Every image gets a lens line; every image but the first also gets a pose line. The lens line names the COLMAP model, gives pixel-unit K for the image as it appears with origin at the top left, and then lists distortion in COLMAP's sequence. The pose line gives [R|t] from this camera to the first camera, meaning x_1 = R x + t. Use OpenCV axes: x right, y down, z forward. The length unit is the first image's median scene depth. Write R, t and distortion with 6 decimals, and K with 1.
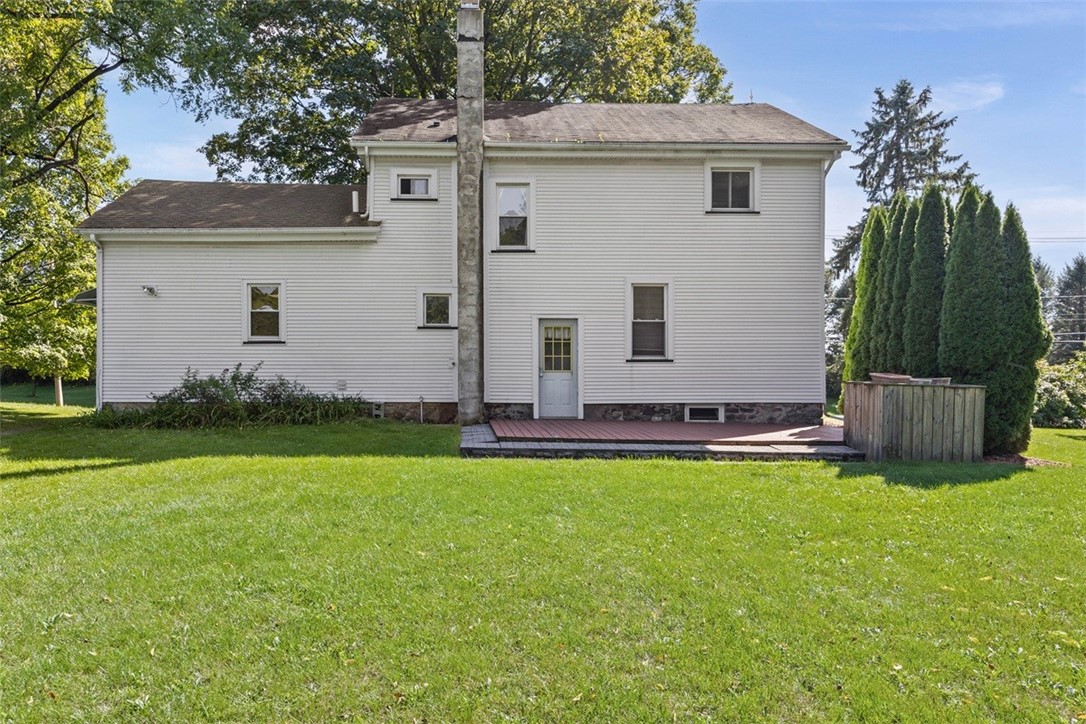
lens RADIAL K [[735.4, 0, 543.1], [0, 735.4, 350.9], [0, 0, 1]] dist [-0.002135, -0.001228]
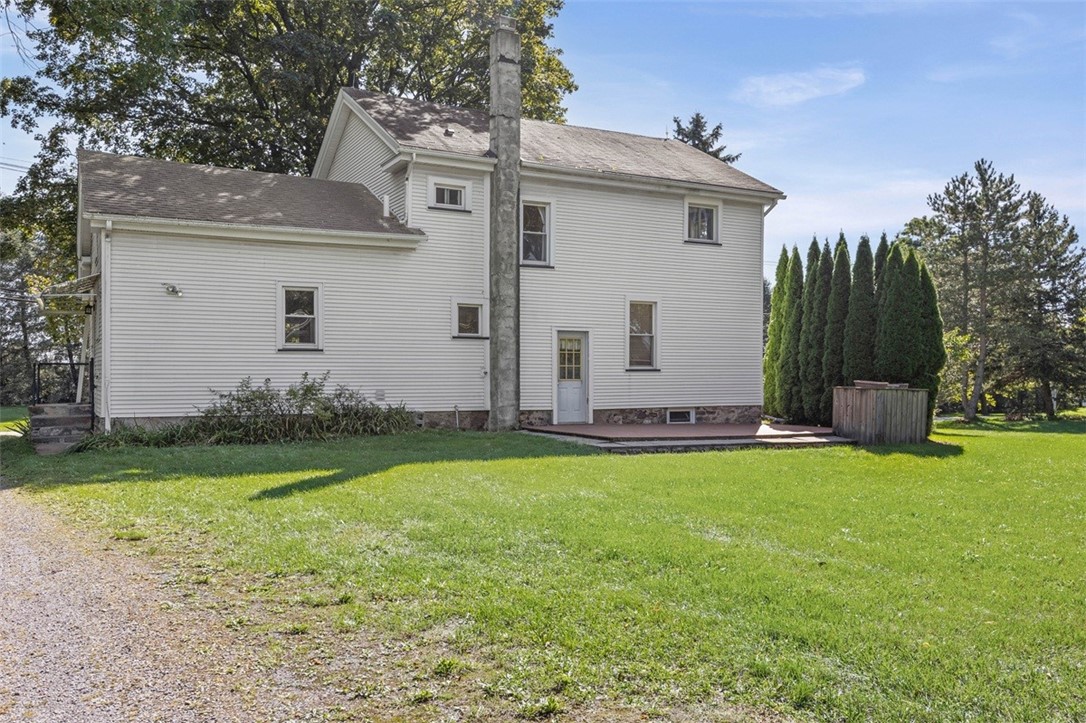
lens RADIAL K [[866.8, 0, 543.0], [0, 866.8, 361.5], [0, 0, 1]] dist [0.000116, 0.000024]
pose [[0.895541, 0.006146, 0.444937, -0.587548], [-0.009323, 0.999944, 0.004954, -0.005222], [-0.444882, -0.008584, 0.895548, -0.120245]]
